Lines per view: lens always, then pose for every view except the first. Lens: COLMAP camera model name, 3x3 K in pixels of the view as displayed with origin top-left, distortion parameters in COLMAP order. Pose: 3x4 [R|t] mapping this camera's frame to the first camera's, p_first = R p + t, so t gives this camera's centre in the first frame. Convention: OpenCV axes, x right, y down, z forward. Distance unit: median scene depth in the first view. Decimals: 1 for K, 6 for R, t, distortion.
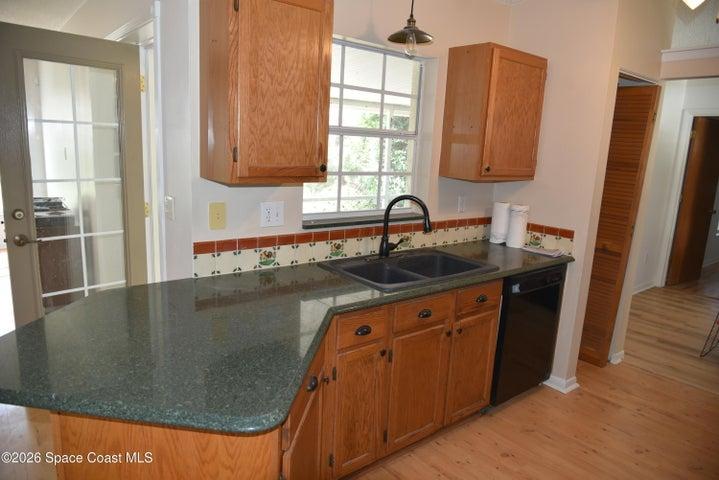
lens RADIAL K [[482.2, 0, 362.5], [0, 482.2, 242.9], [0, 0, 1]] dist [-0.044399, 0.006316]
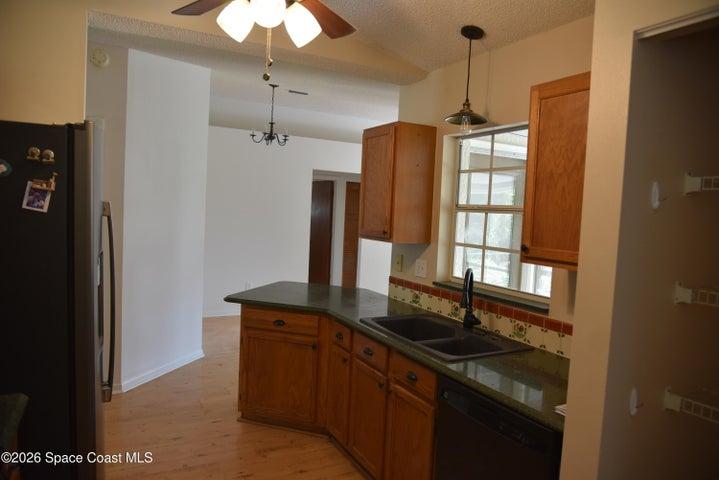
lens RADIAL K [[482.2, 0, 362.5], [0, 482.2, 242.9], [0, 0, 1]] dist [-0.044399, 0.006316]
pose [[-0.194871, -0.012974, -0.980743, 1.136925], [-0.271975, 0.961417, 0.041322, -0.131360], [0.942367, 0.274790, -0.190881, 1.000881]]
